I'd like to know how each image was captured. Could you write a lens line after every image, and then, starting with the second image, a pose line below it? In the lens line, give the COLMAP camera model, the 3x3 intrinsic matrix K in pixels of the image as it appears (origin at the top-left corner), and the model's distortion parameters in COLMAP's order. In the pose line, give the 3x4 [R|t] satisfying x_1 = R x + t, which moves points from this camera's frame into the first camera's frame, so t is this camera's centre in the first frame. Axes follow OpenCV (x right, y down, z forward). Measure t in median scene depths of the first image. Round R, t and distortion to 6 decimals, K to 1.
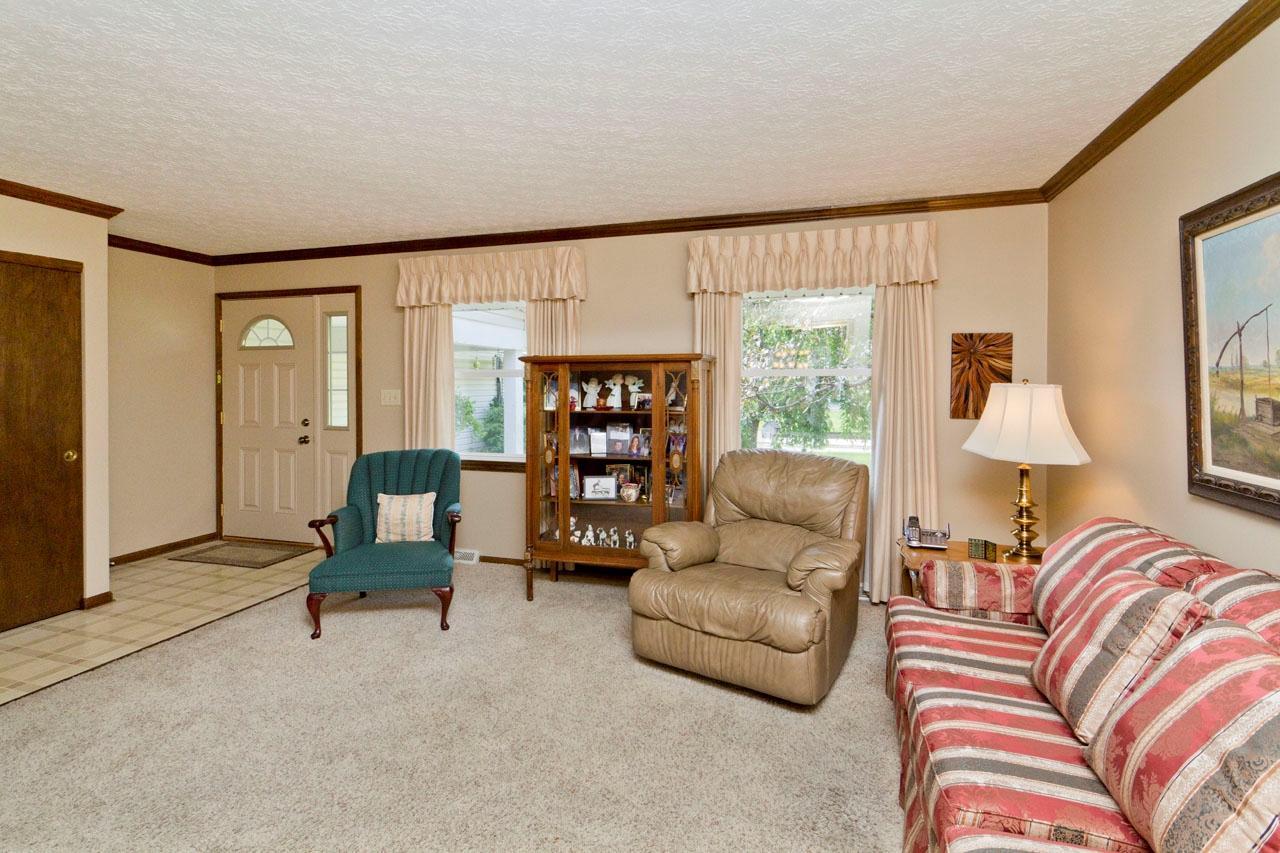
lens RADIAL K [[610.6, 0, 665.9], [0, 610.6, 384.5], [0, 0, 1]] dist [-0.003896, -0.001883]
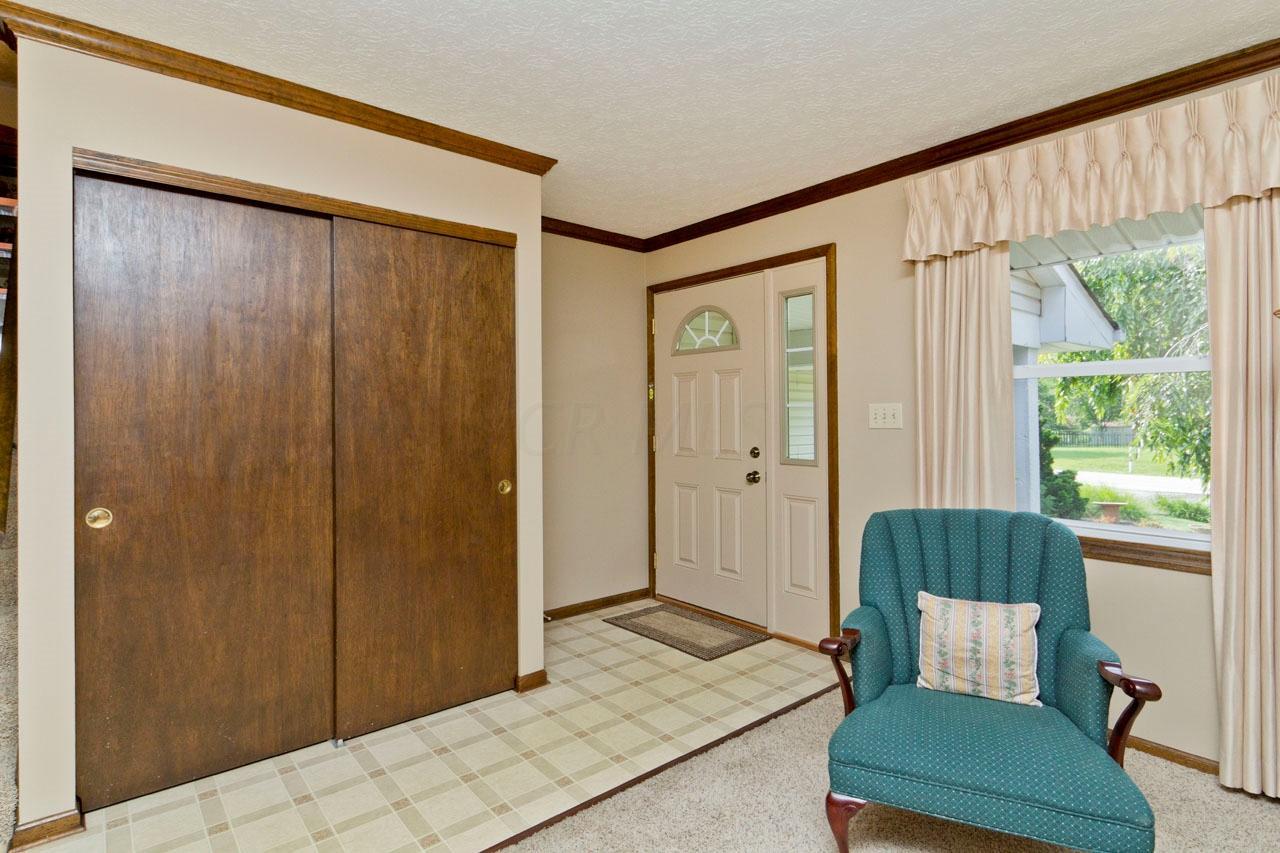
lens RADIAL K [[651.7, 0, 639.0], [0, 651.7, 422.8], [0, 0, 1]] dist [-0.002129, -0.000282]
pose [[0.817318, 0.005216, -0.576164, -0.339472], [0.000772, 0.999948, 0.010146, 0.025957], [0.576187, -0.008737, 0.817271, 0.391637]]
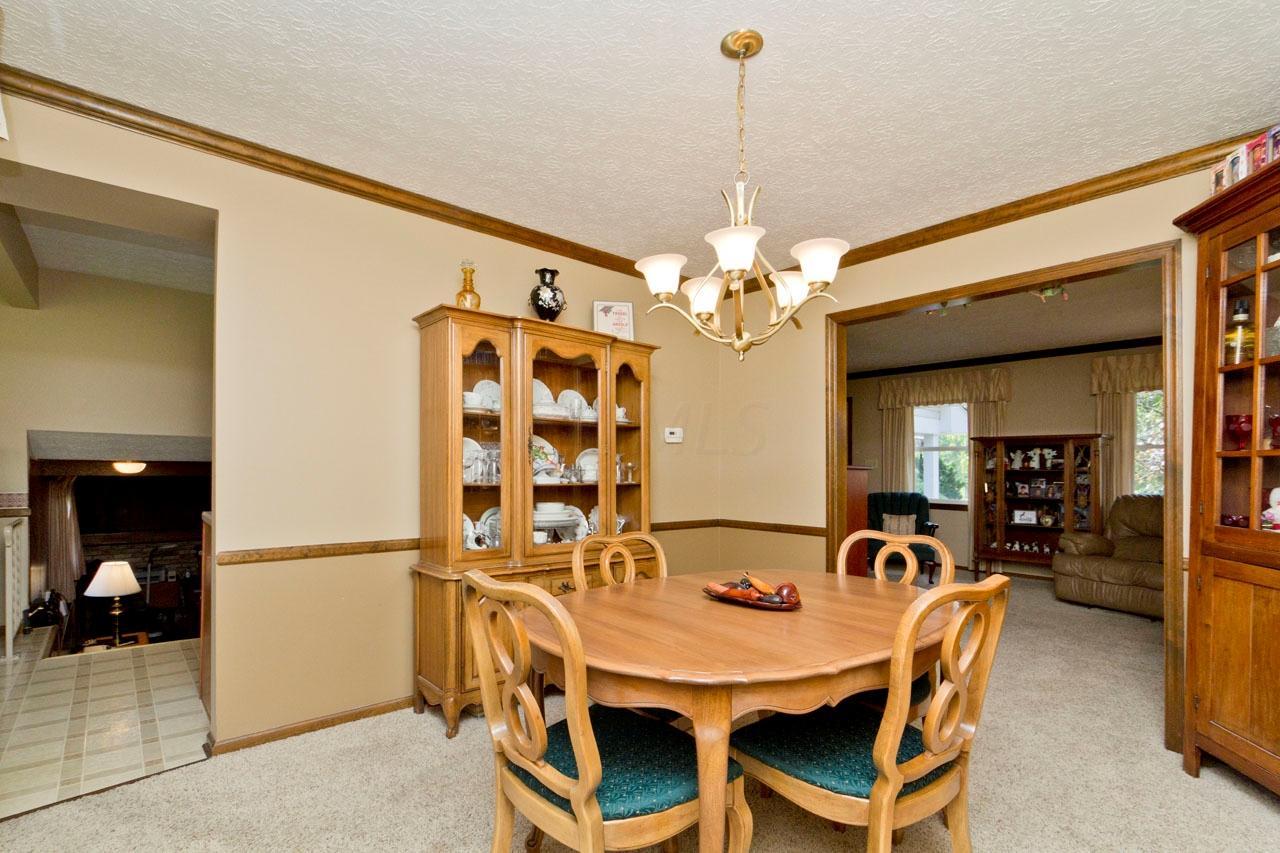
lens RADIAL K [[610.6, 0, 653.2], [0, 610.6, 460.7], [0, 0, 1]] dist [-0.003896, -0.001883]
pose [[0.835806, 0.001360, -0.549024, -0.043838], [-0.006284, 0.999955, -0.007089, 0.036218], [0.548990, 0.009375, 0.835777, -0.895482]]
